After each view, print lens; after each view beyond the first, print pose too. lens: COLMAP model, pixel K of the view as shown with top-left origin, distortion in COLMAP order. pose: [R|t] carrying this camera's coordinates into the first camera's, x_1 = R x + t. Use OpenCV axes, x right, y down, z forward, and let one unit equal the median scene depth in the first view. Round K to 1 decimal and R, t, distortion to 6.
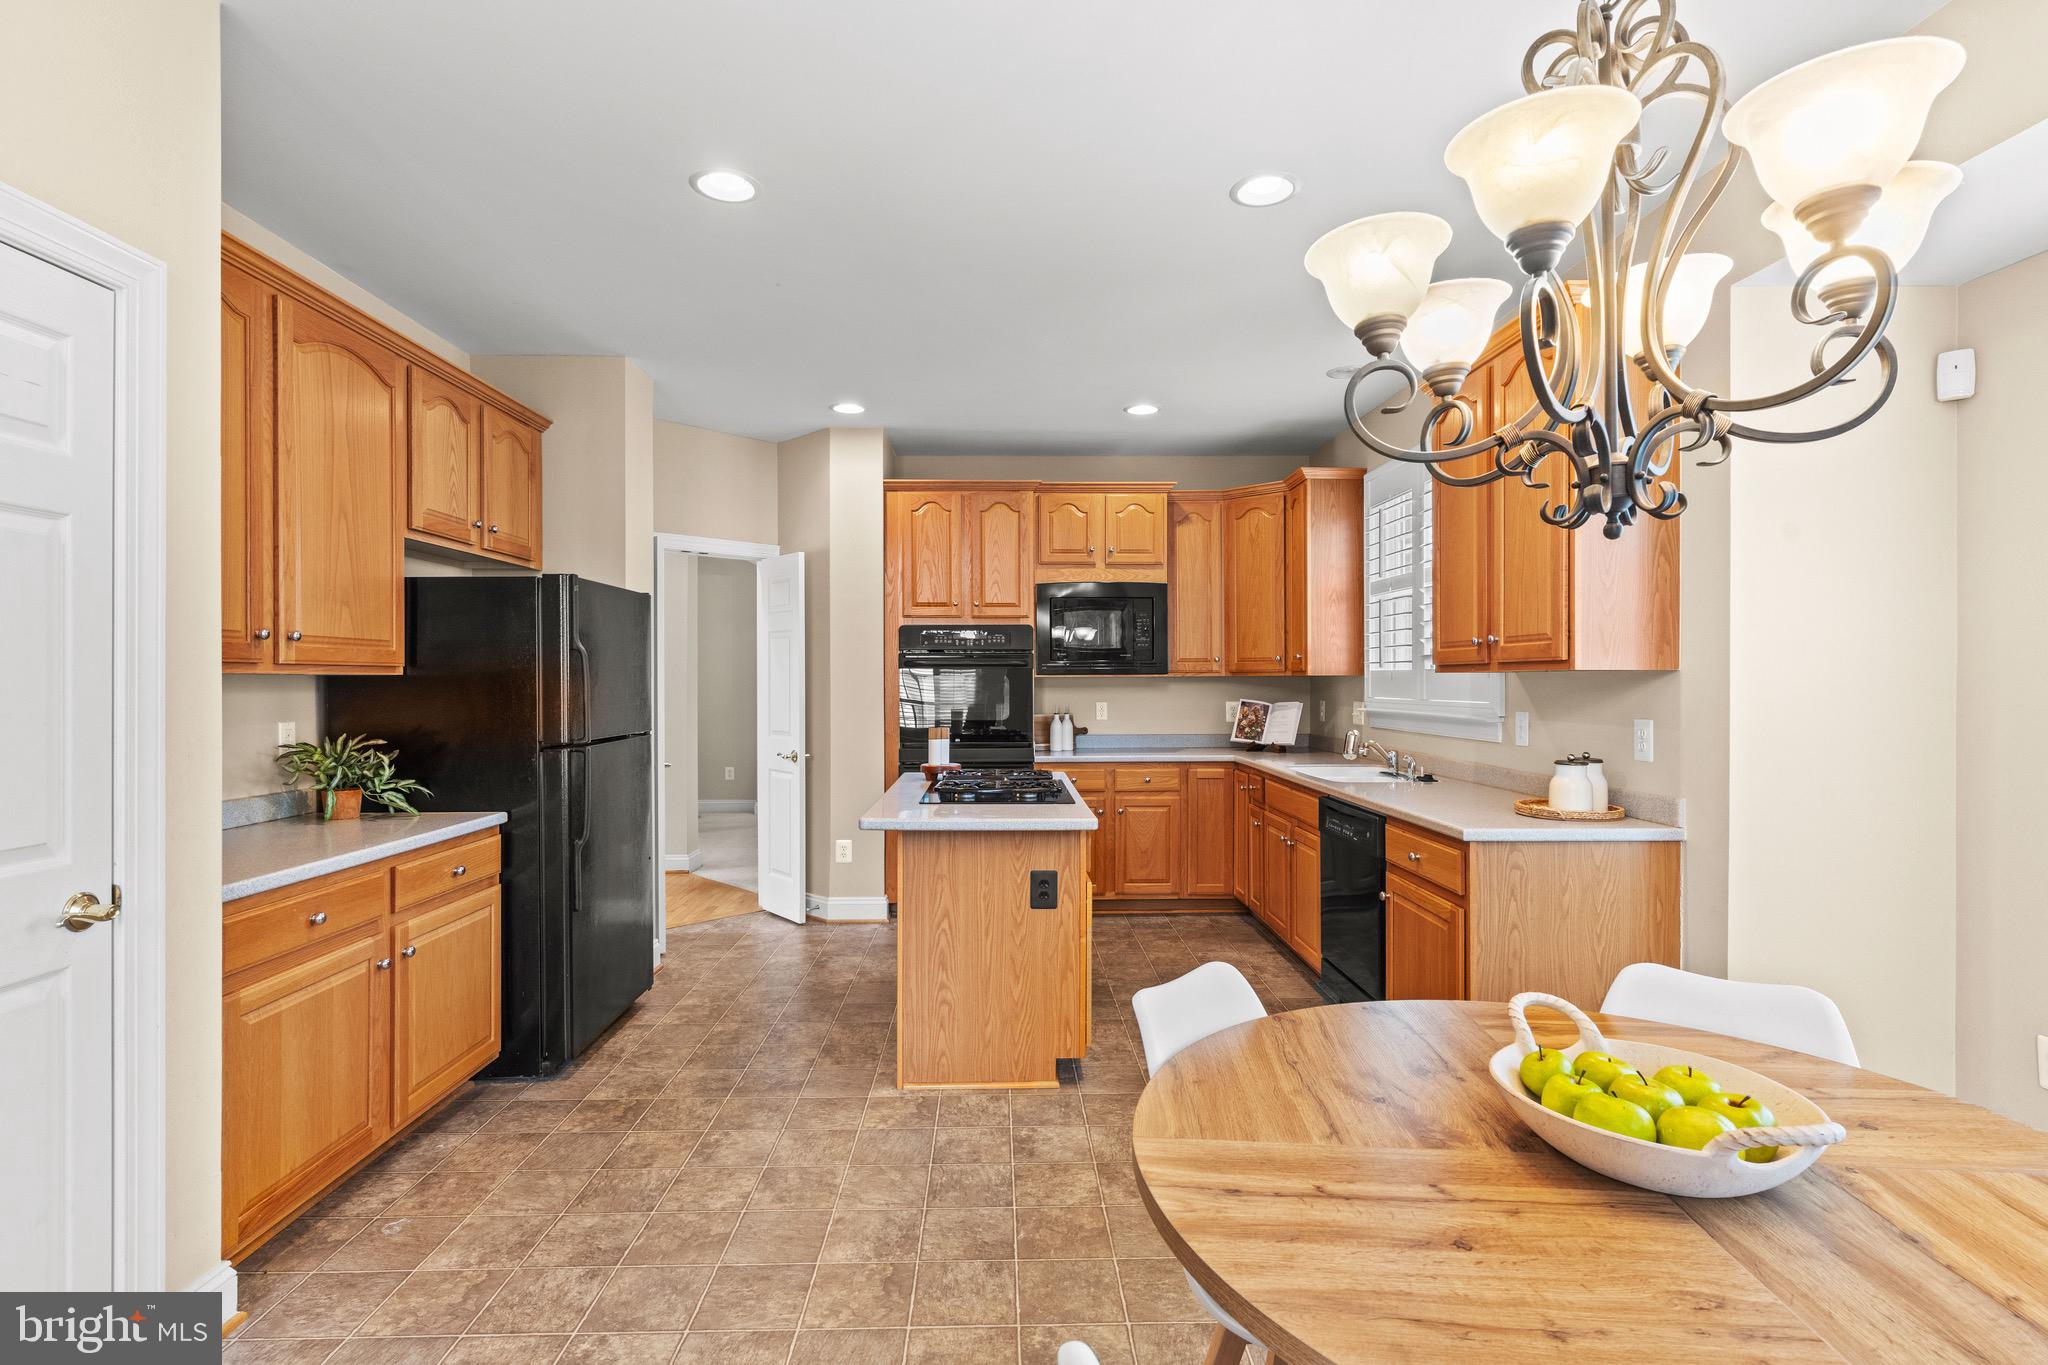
lens RADIAL K [[978.2, 0, 1020.2], [0, 978.2, 679.3], [0, 0, 1]] dist [0.001667, 0.000616]
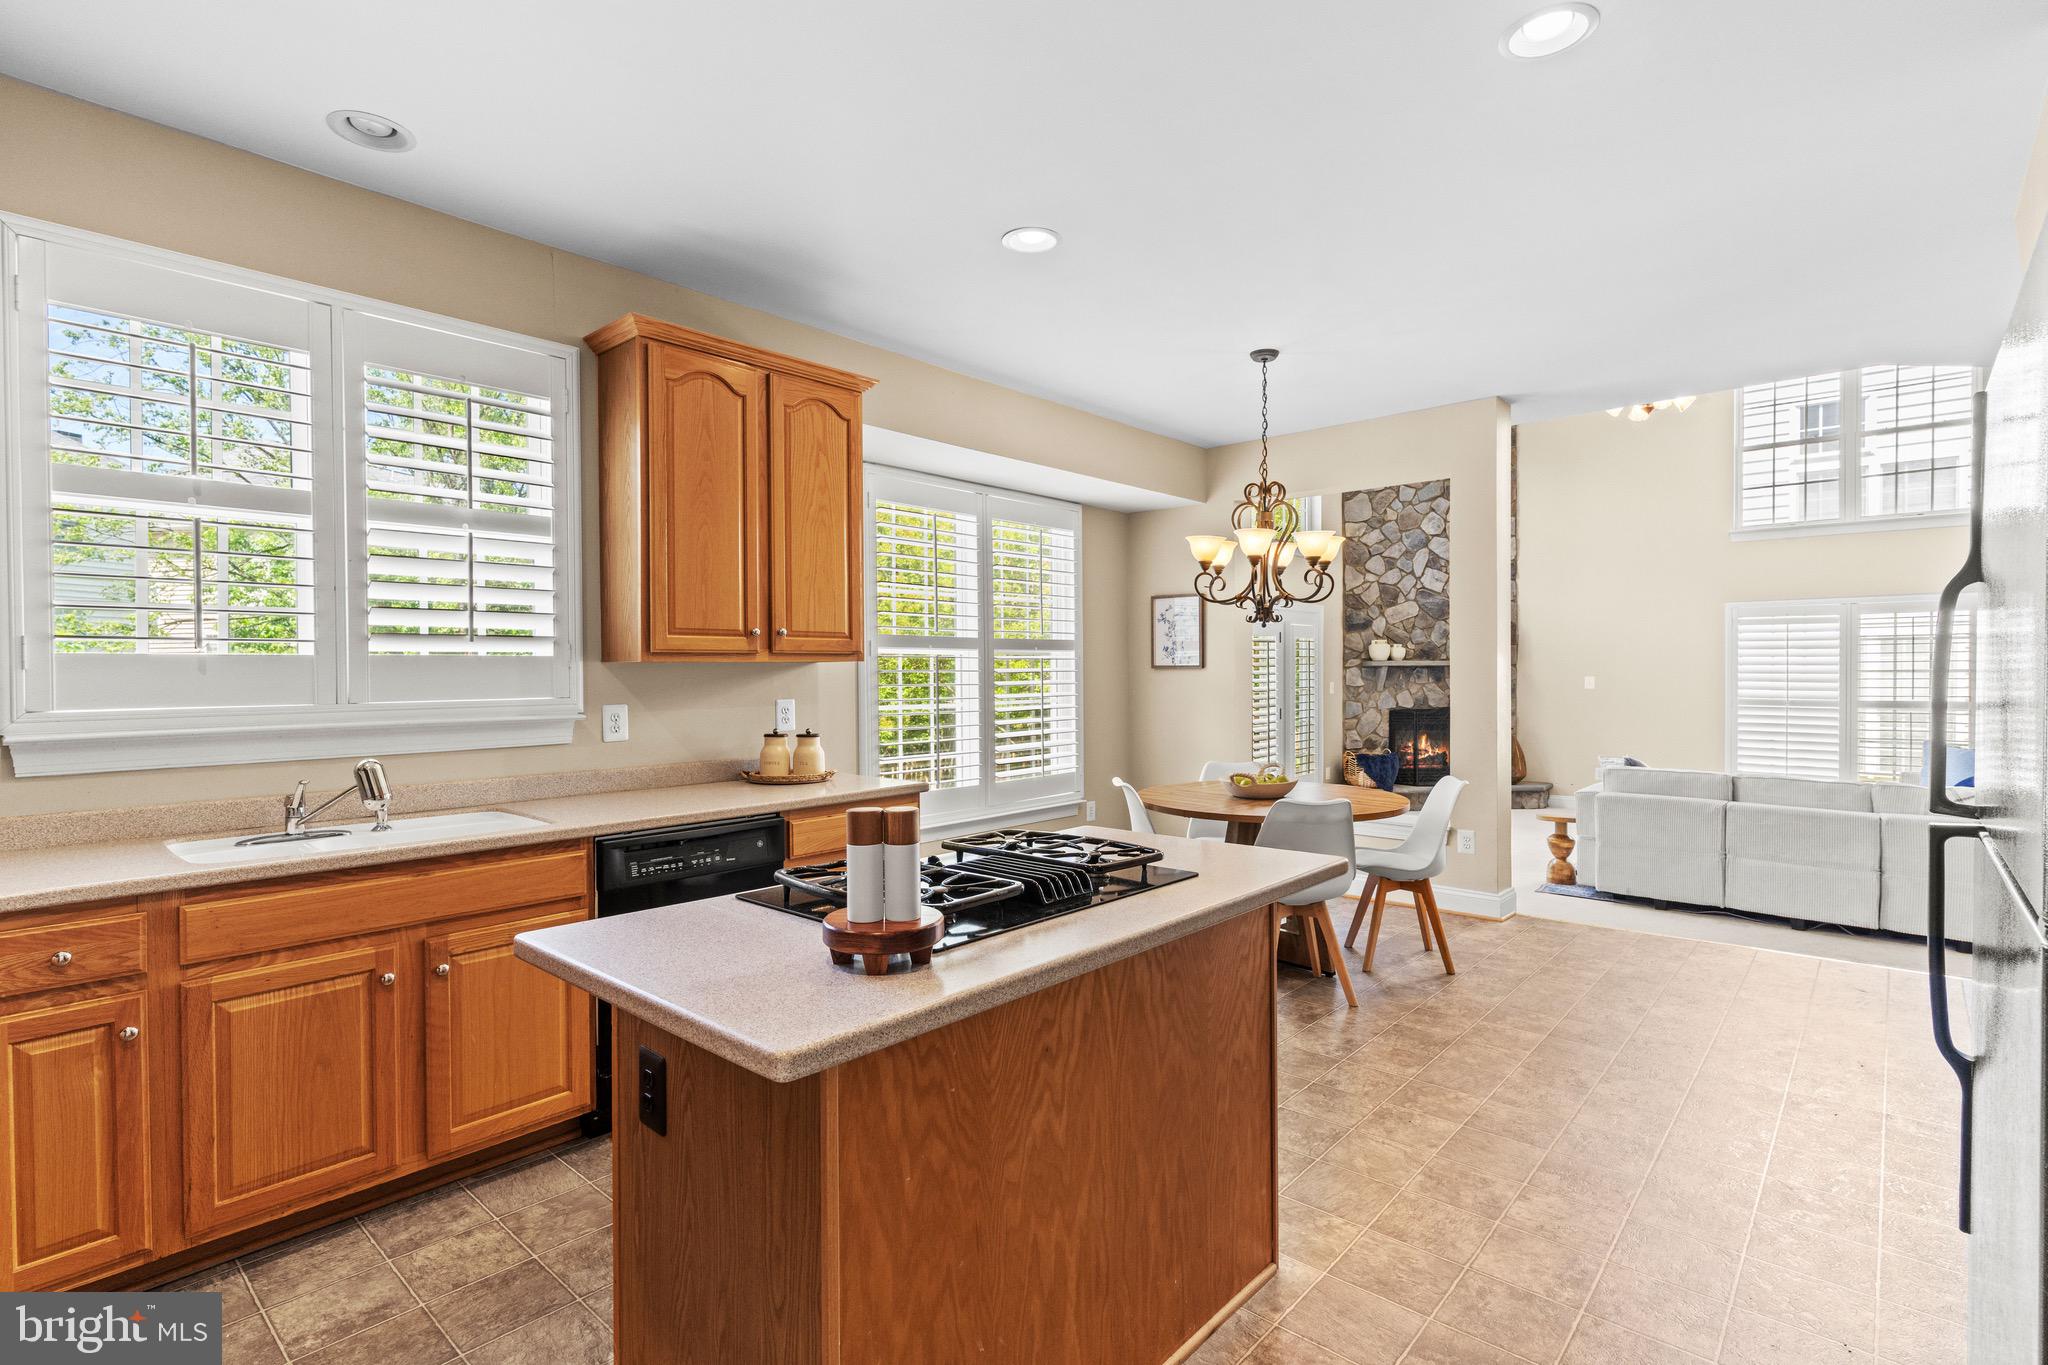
lens RADIAL K [[978.2, 0, 1014.9], [0, 978.2, 680.2], [0, 0, 1]] dist [0.001667, 0.000616]
pose [[-0.724235, -0.004899, 0.689536, -0.283237], [0.004750, 0.999916, 0.012093, 0.000463], [-0.689537, 0.012033, -0.724150, 0.992424]]
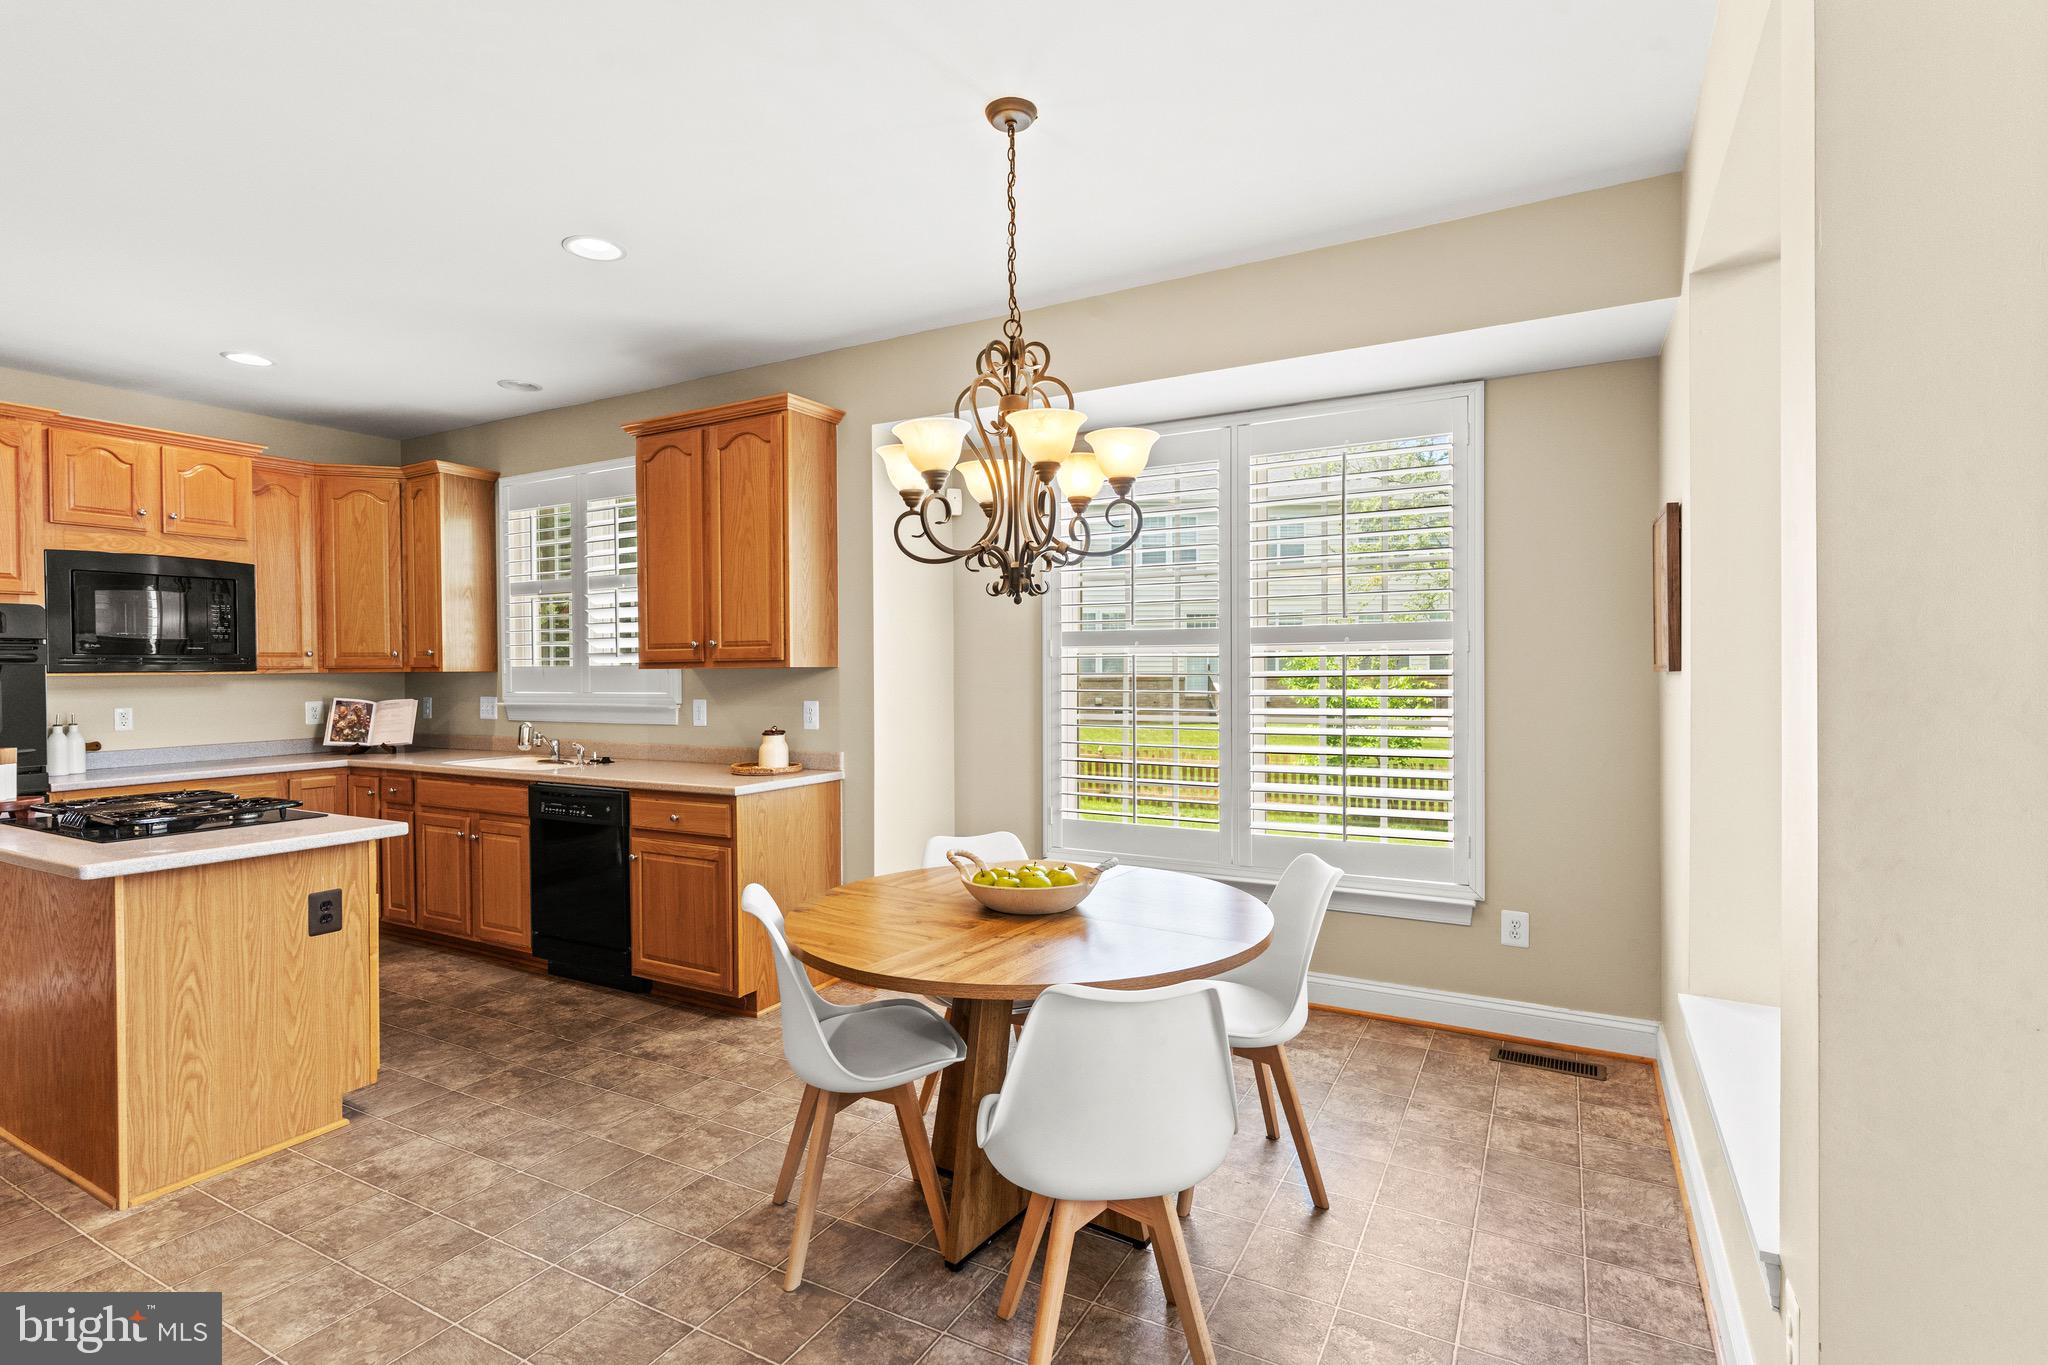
lens RADIAL K [[978.2, 0, 1018.4], [0, 978.2, 677.4], [0, 0, 1]] dist [0.001667, 0.000616]
pose [[0.508308, -0.011365, 0.861101, -0.262838], [0.007148, 0.999934, 0.008977, -0.002792], [-0.861146, 0.001592, 0.508355, -0.004428]]
